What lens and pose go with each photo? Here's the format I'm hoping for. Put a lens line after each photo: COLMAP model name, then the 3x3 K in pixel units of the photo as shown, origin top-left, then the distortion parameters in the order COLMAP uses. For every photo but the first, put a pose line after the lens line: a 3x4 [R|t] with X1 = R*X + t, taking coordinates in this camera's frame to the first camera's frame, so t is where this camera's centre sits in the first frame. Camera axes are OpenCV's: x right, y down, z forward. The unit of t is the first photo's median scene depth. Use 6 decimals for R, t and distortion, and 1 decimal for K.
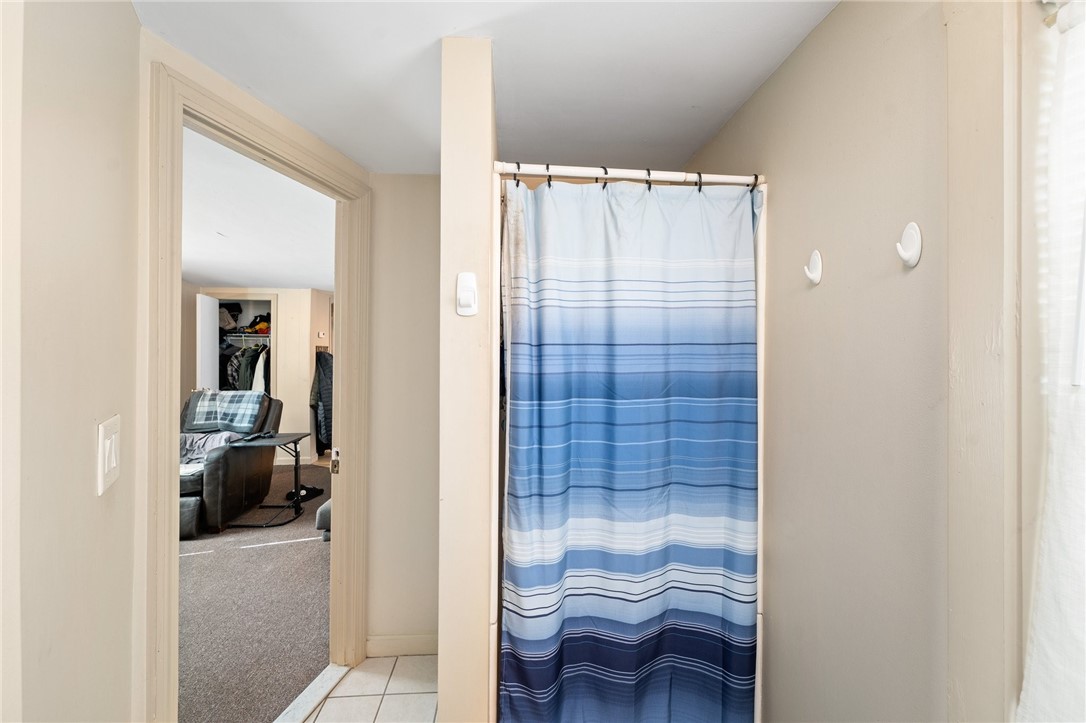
lens RADIAL K [[431.9, 0, 541.6], [0, 431.9, 362.5], [0, 0, 1]] dist [-0.001079, -0.000074]
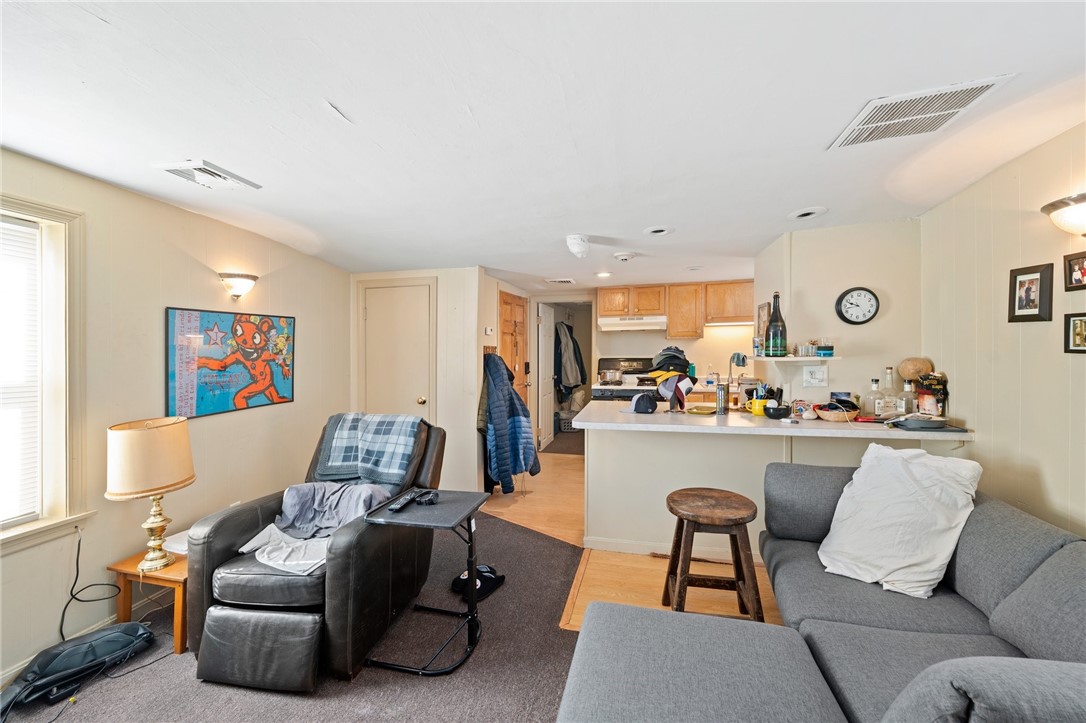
lens RADIAL K [[431.9, 0, 544.9], [0, 431.9, 359.7], [0, 0, 1]] dist [-0.001079, -0.000074]
pose [[0.955735, -0.007480, -0.294133, -0.286690], [0.006172, 0.999967, -0.005374, -0.014718], [0.294163, 0.003320, 0.955749, 0.456271]]
